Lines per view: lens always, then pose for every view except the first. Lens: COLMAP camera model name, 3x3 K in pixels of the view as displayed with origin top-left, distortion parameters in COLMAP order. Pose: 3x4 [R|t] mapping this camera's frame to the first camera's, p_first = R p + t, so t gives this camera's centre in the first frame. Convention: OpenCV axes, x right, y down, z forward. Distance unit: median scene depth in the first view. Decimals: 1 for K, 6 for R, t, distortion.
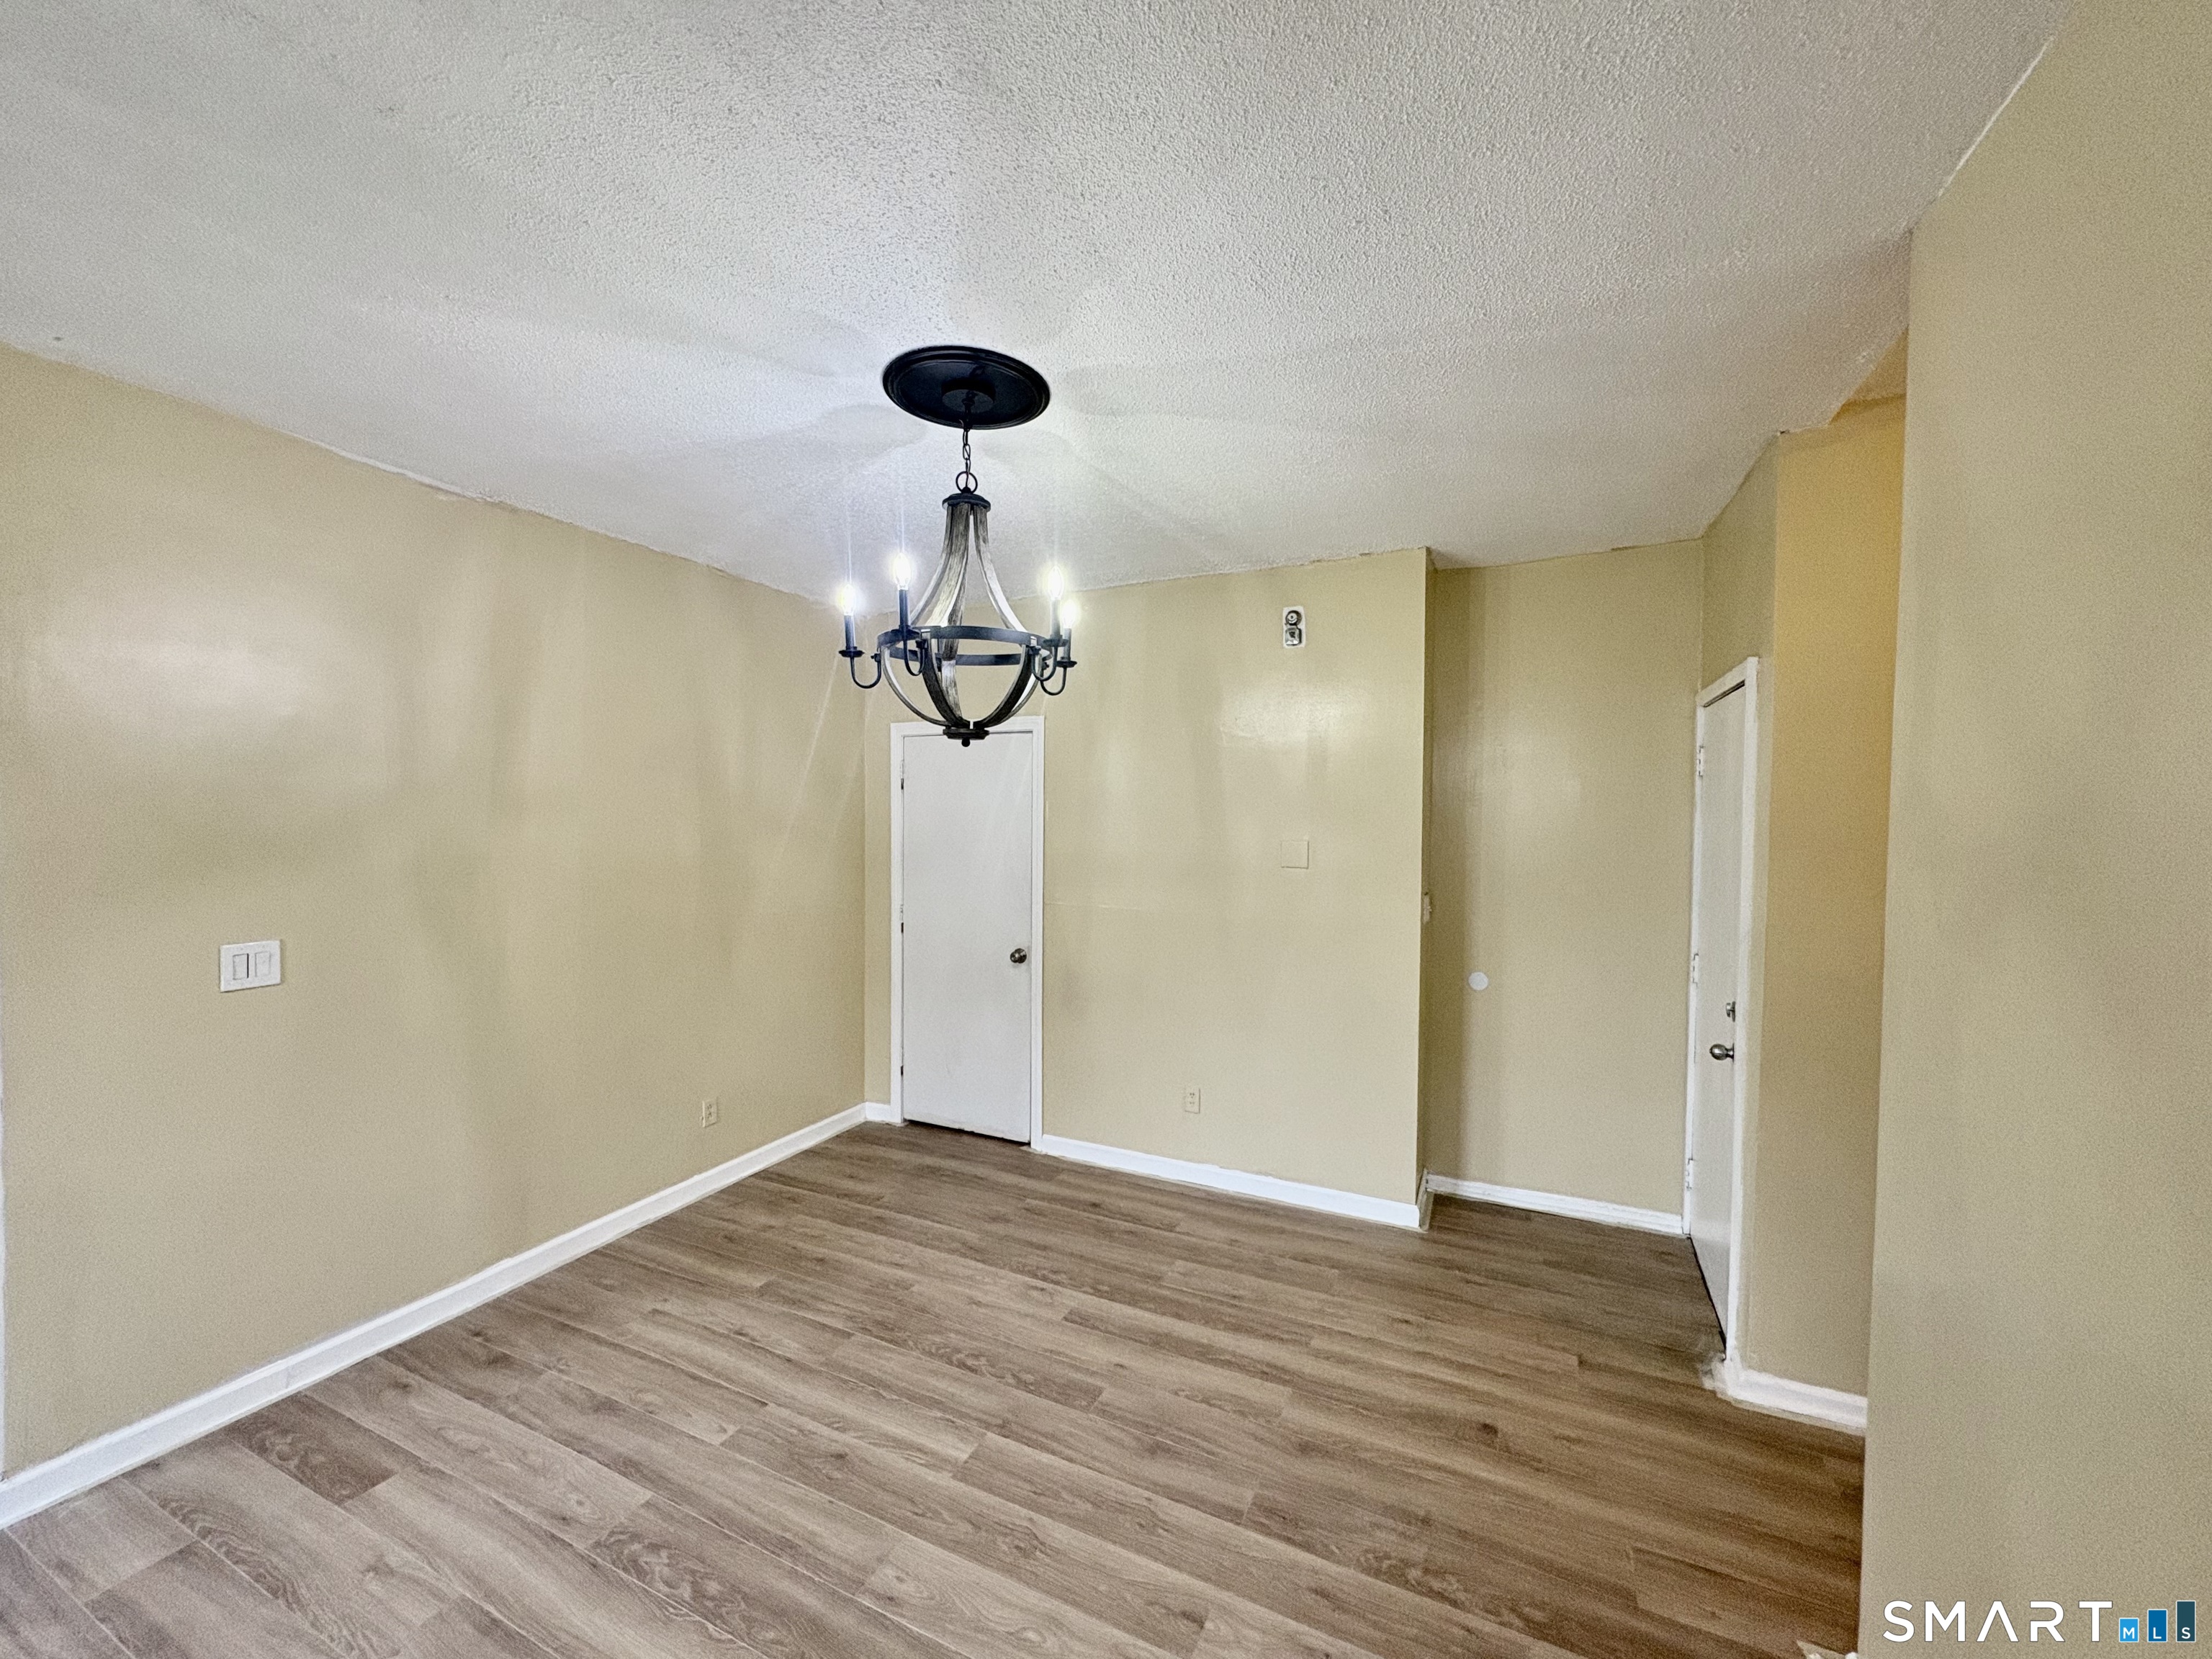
lens RADIAL K [[883.2, 0, 1103.5], [0, 883.2, 826.7], [0, 0, 1]] dist [0.004699, 0.000486]
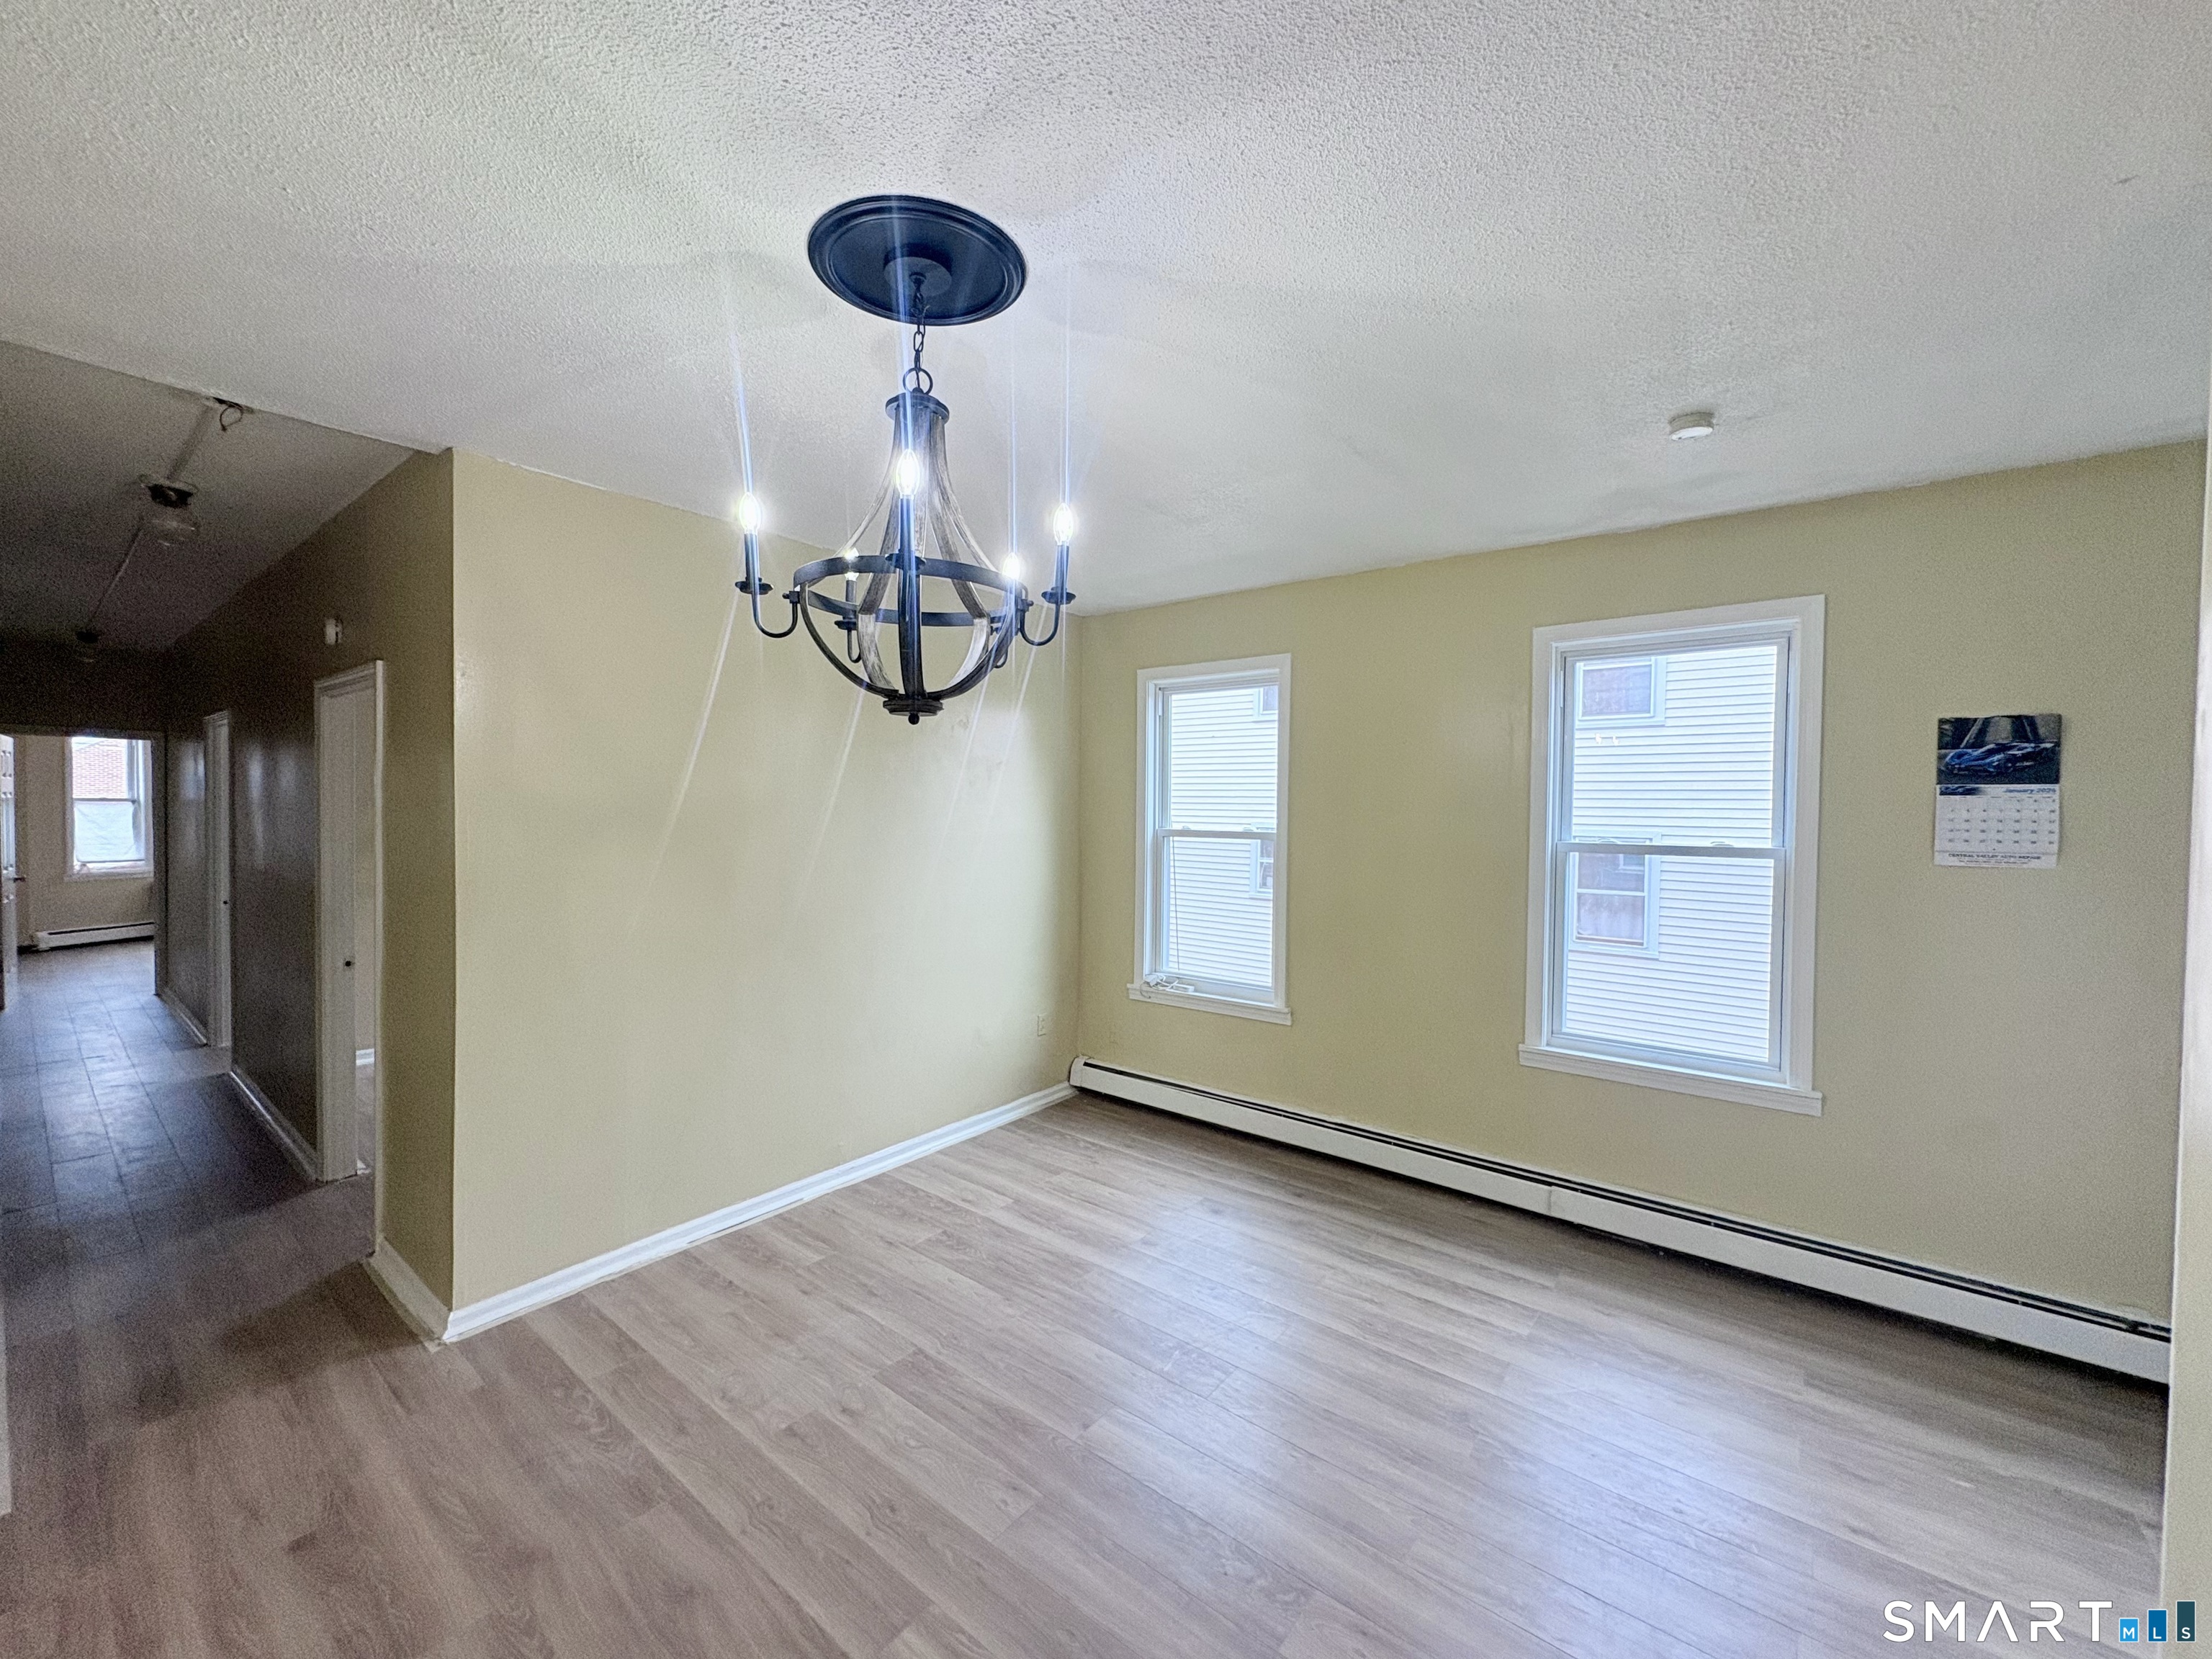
lens RADIAL K [[883.2, 0, 1097.1], [0, 883.2, 824.5], [0, 0, 1]] dist [0.004699, 0.000486]
pose [[-0.973077, -0.031083, 0.228374, -0.408552], [-0.018442, 0.998188, 0.057276, -0.043380], [-0.229741, 0.051522, -0.971887, 1.441409]]
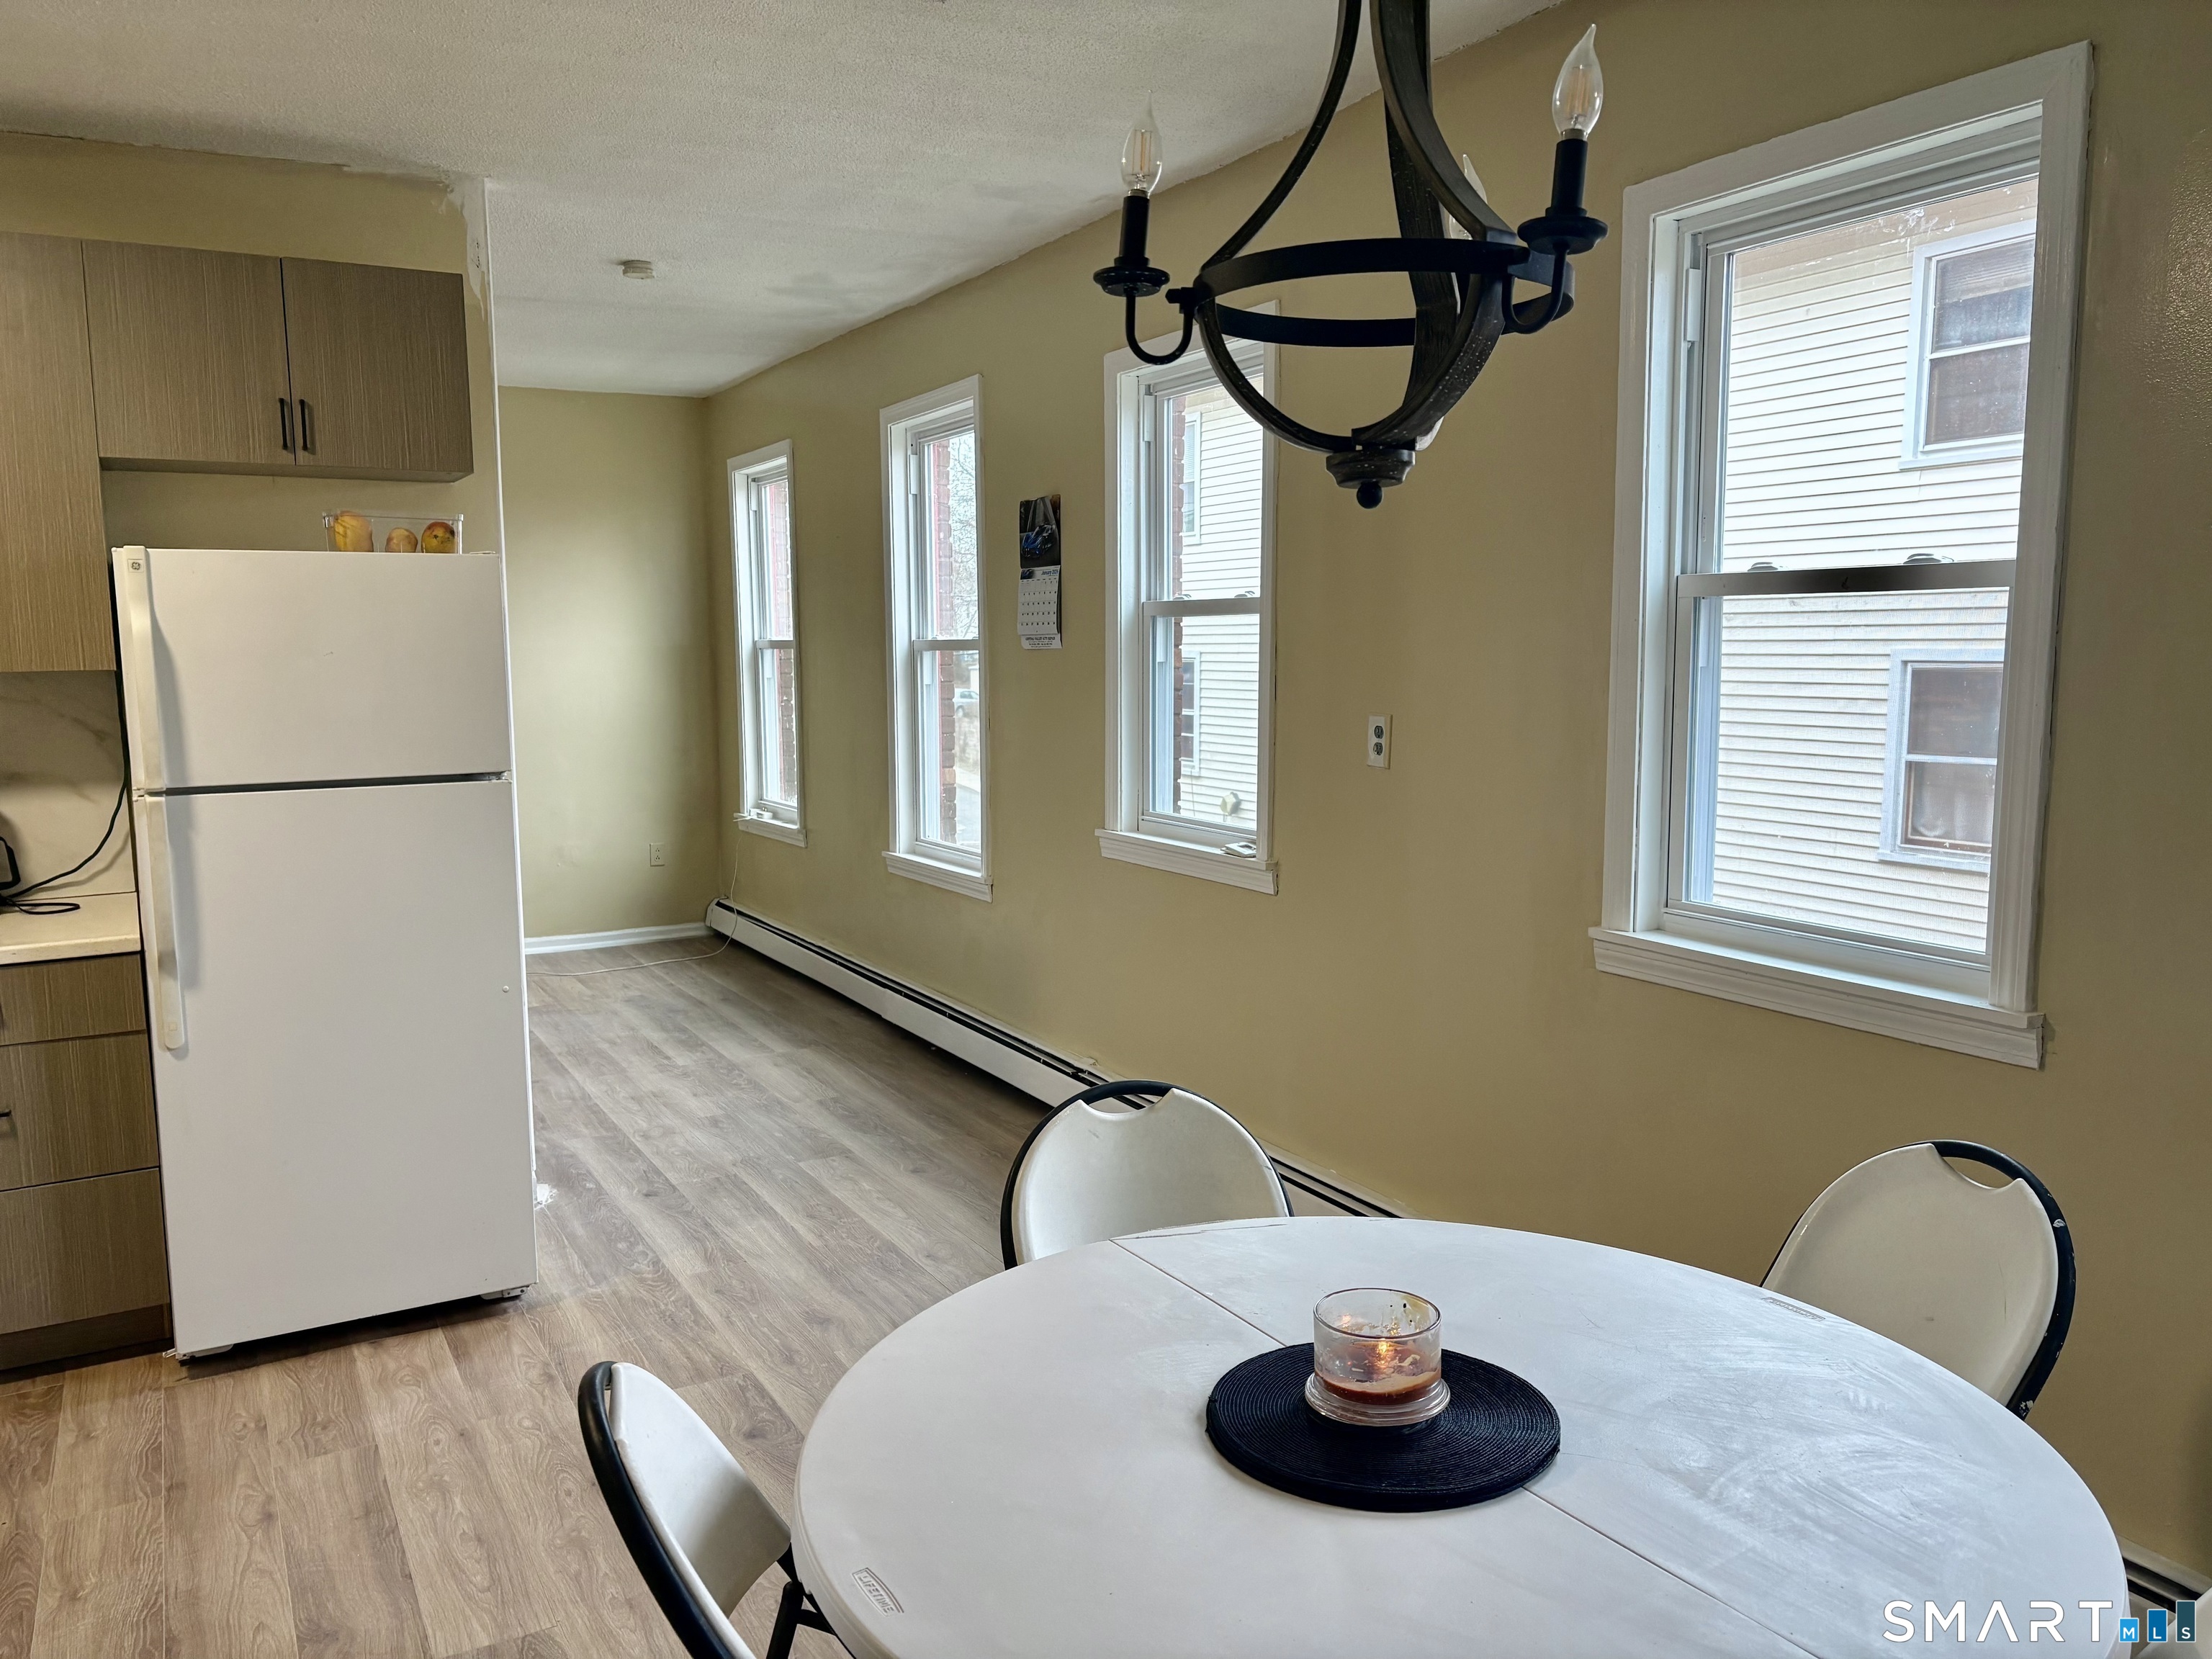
lens RADIAL K [[1635.4, 0, 1101.3], [0, 1635.4, 837.6], [0, 0, 1]] dist [0.025105, -0.015002]
pose [[-0.812451, -0.076929, 0.577932, -2.422619], [0.012646, 0.988698, 0.149385, -0.020889], [-0.582893, 0.128677, -0.802296, 1.754625]]
